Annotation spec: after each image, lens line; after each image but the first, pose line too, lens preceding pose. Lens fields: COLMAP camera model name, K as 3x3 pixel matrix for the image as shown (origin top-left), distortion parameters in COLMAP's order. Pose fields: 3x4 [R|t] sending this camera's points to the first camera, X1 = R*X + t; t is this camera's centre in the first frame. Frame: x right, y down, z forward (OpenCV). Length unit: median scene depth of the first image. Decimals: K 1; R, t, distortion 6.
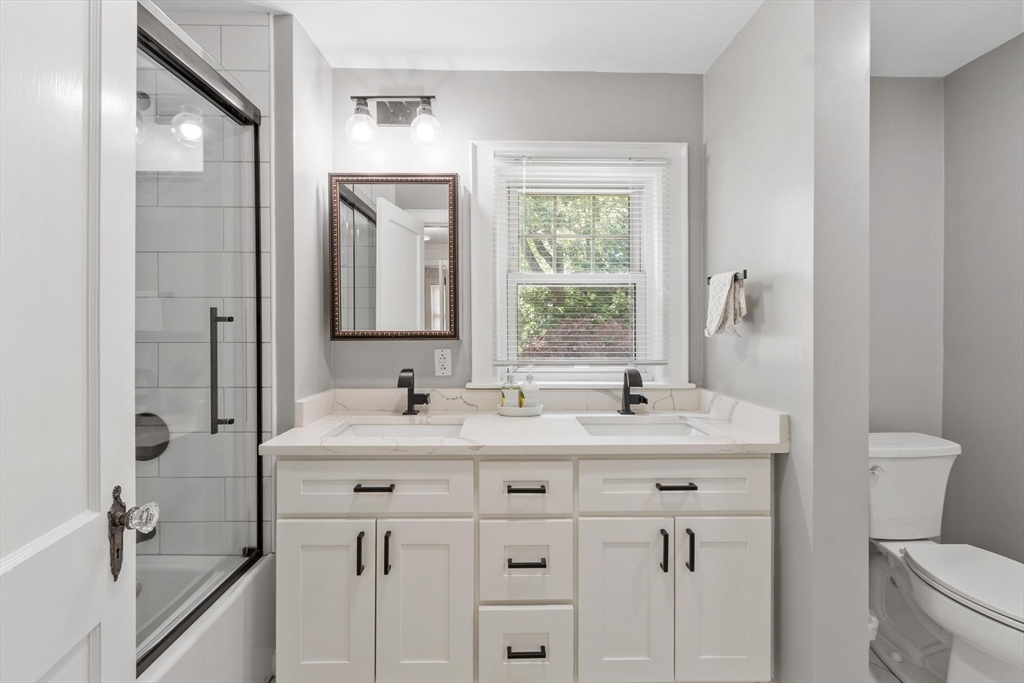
lens RADIAL K [[449.0, 0, 505.1], [0, 449.0, 332.7], [0, 0, 1]] dist [-0.001468, -0.000118]
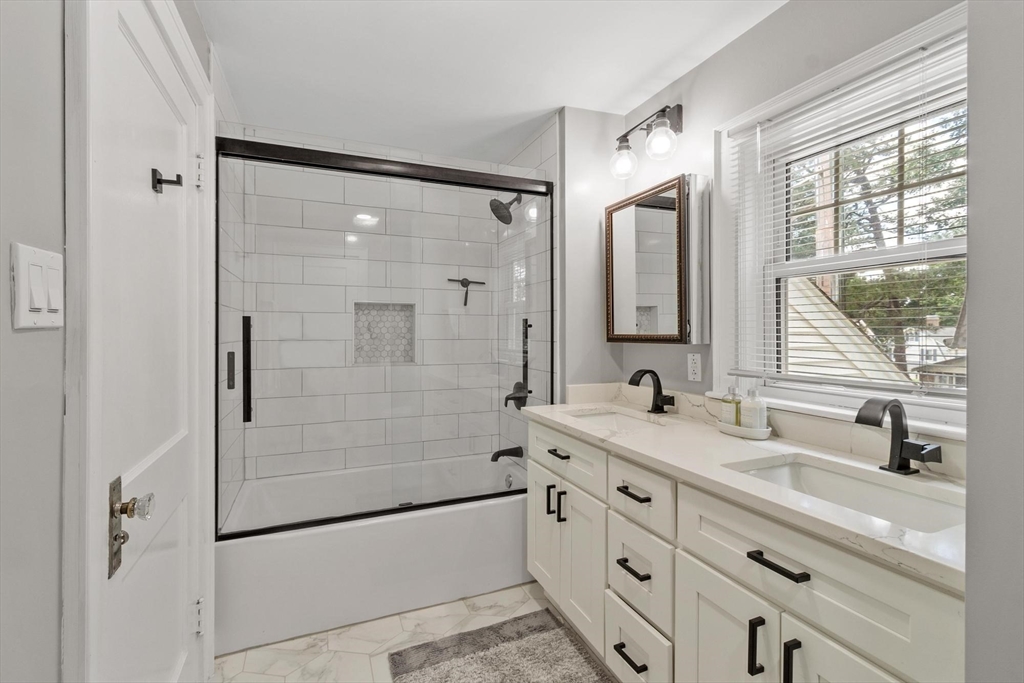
lens RADIAL K [[449.0, 0, 505.1], [0, 449.0, 332.7], [0, 0, 1]] dist [-0.001468, -0.000118]
pose [[0.372776, 0.002387, -0.927918, 0.654739], [-0.011830, 0.999928, -0.002181, -0.001493], [0.927846, 0.011791, 0.372777, 0.277578]]
